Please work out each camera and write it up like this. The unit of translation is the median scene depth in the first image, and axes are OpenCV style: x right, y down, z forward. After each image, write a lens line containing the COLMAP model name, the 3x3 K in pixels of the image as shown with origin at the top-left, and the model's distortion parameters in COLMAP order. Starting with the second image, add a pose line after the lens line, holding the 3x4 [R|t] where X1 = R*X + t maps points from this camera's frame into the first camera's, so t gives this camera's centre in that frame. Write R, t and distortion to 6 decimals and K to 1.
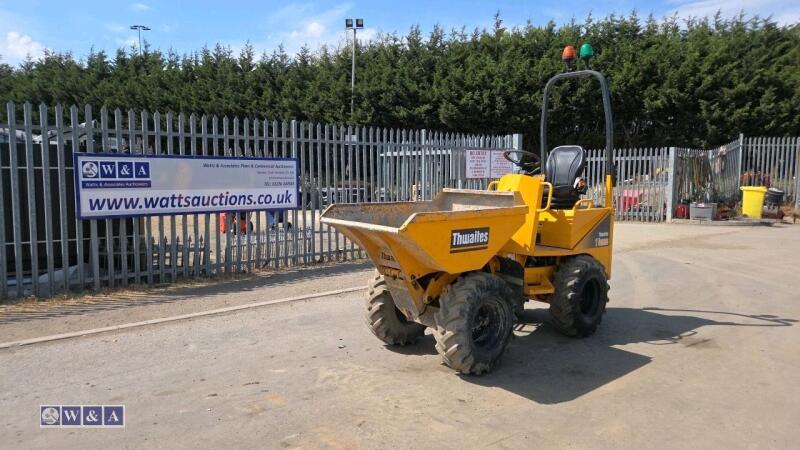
lens RADIAL K [[529.6, 0, 392.2], [0, 529.6, 218.2], [0, 0, 1]] dist [0.052291, -0.050607]
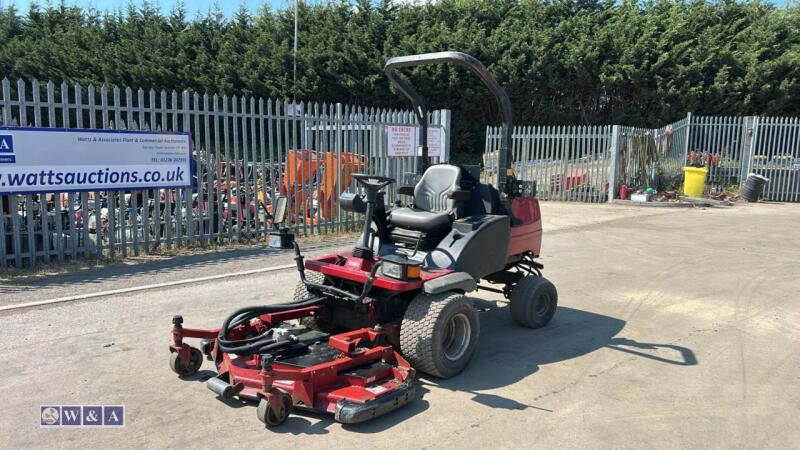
lens RADIAL K [[569.7, 0, 400.0], [0, 569.7, 225.0], [0, 0, 1]] dist [0.033282, -0.036785]
pose [[0.997089, 0.002771, 0.076202, 0.110950], [-0.006630, 0.998705, 0.050433, -0.004523], [-0.075964, -0.050791, 0.995816, -0.027367]]
